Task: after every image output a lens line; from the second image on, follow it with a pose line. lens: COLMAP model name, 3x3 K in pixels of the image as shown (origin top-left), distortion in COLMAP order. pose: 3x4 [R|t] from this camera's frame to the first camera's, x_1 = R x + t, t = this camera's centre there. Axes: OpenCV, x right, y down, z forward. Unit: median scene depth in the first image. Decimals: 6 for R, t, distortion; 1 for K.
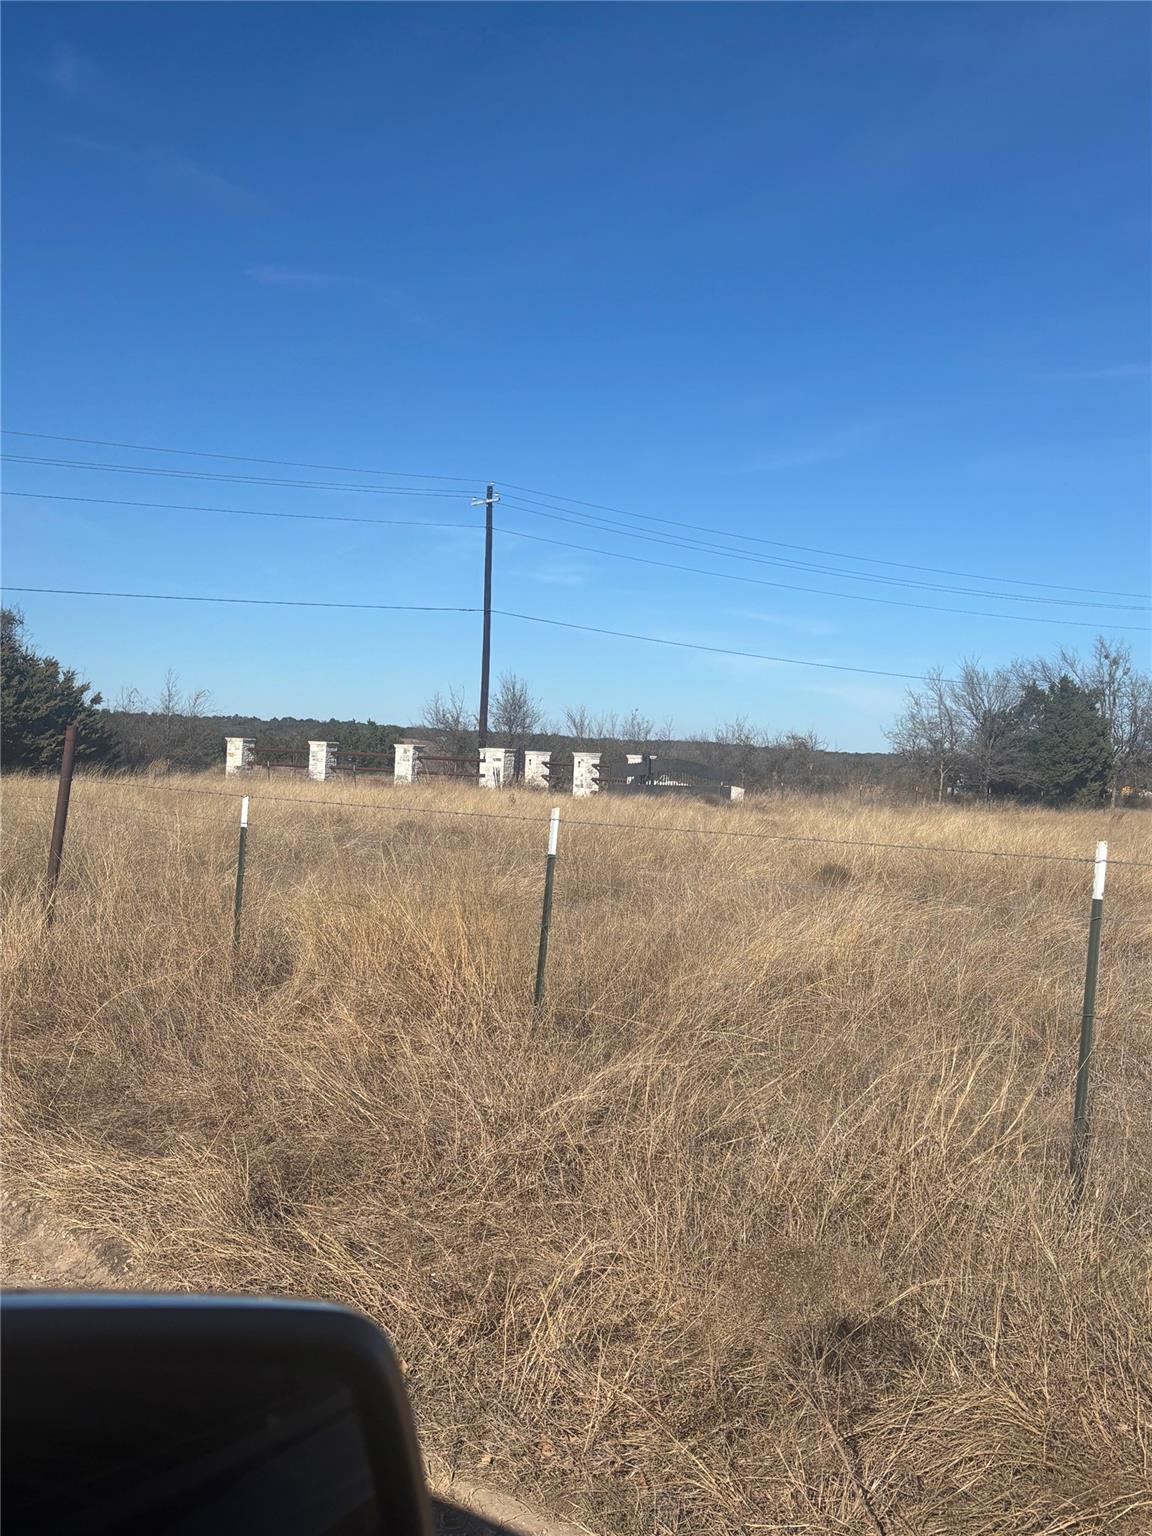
lens RADIAL K [[1638.3, 0, 576.0], [0, 1638.3, 768.0], [0, 0, 1]] dist [0.007054, 0.003320]
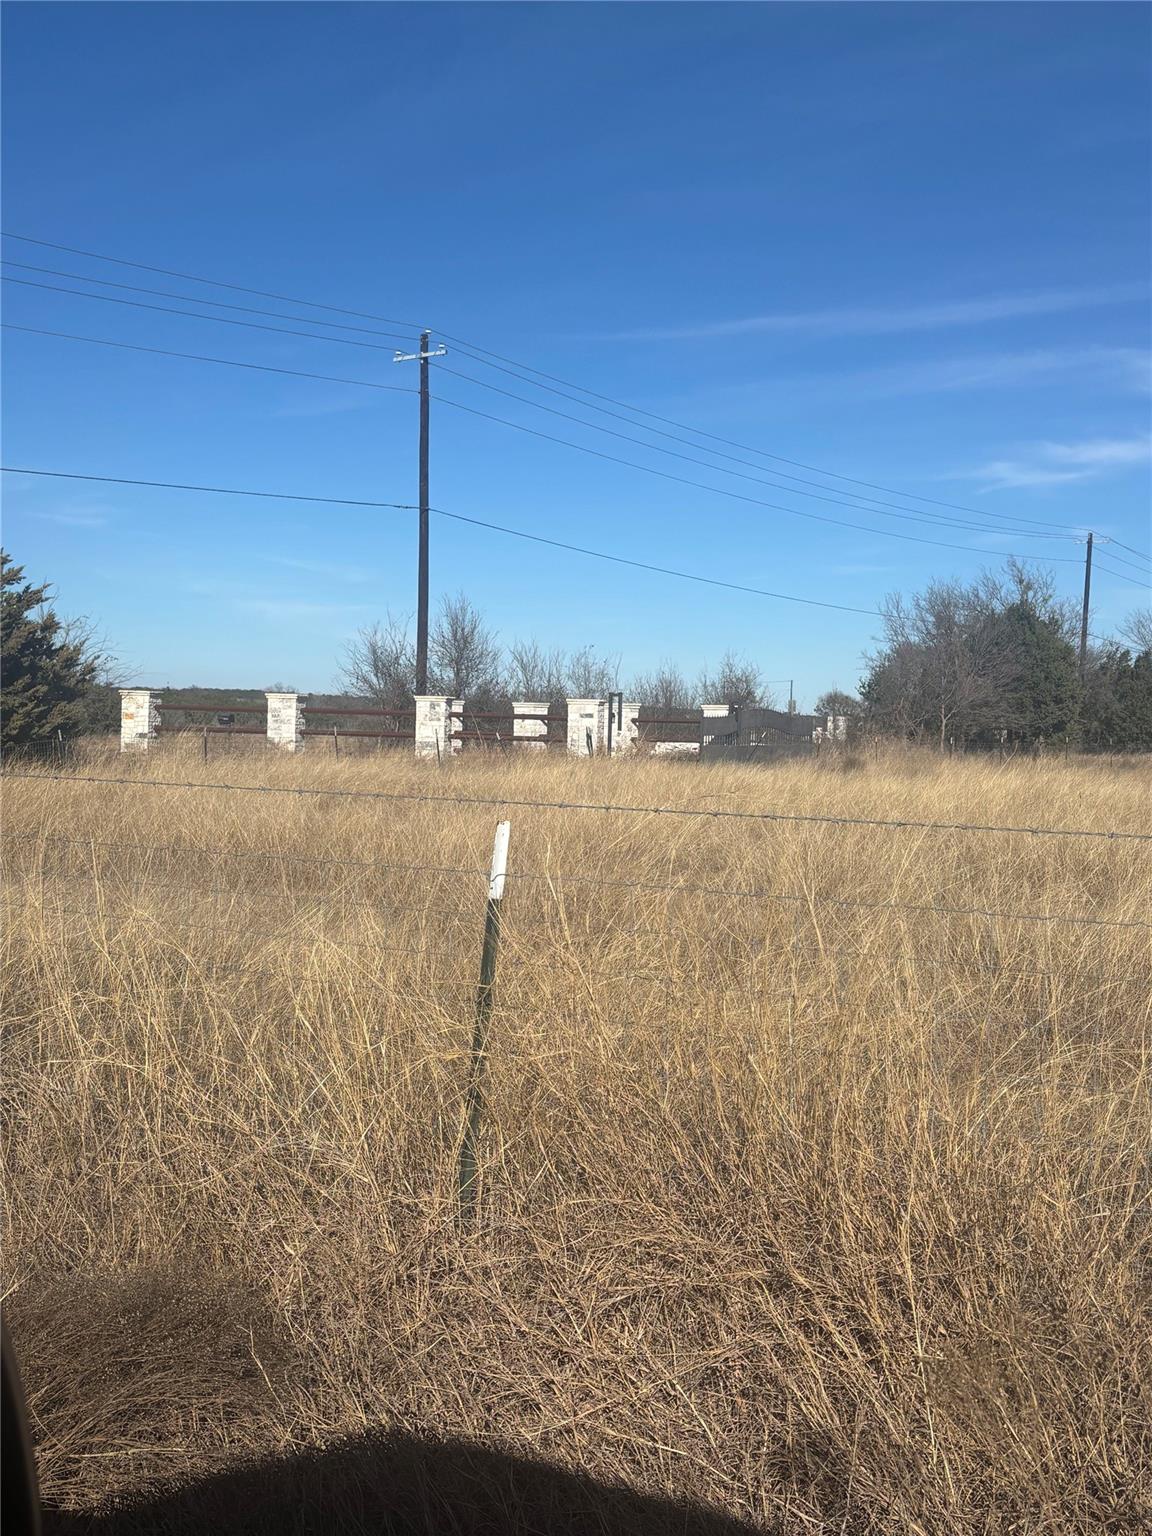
lens RADIAL K [[1638.3, 0, 576.0], [0, 1638.3, 768.0], [0, 0, 1]] dist [0.007054, 0.003320]
pose [[0.961172, -0.029701, 0.274346, -0.211605], [0.020560, 0.999135, 0.036135, -0.007173], [-0.275182, -0.029092, 0.960952, 0.314422]]
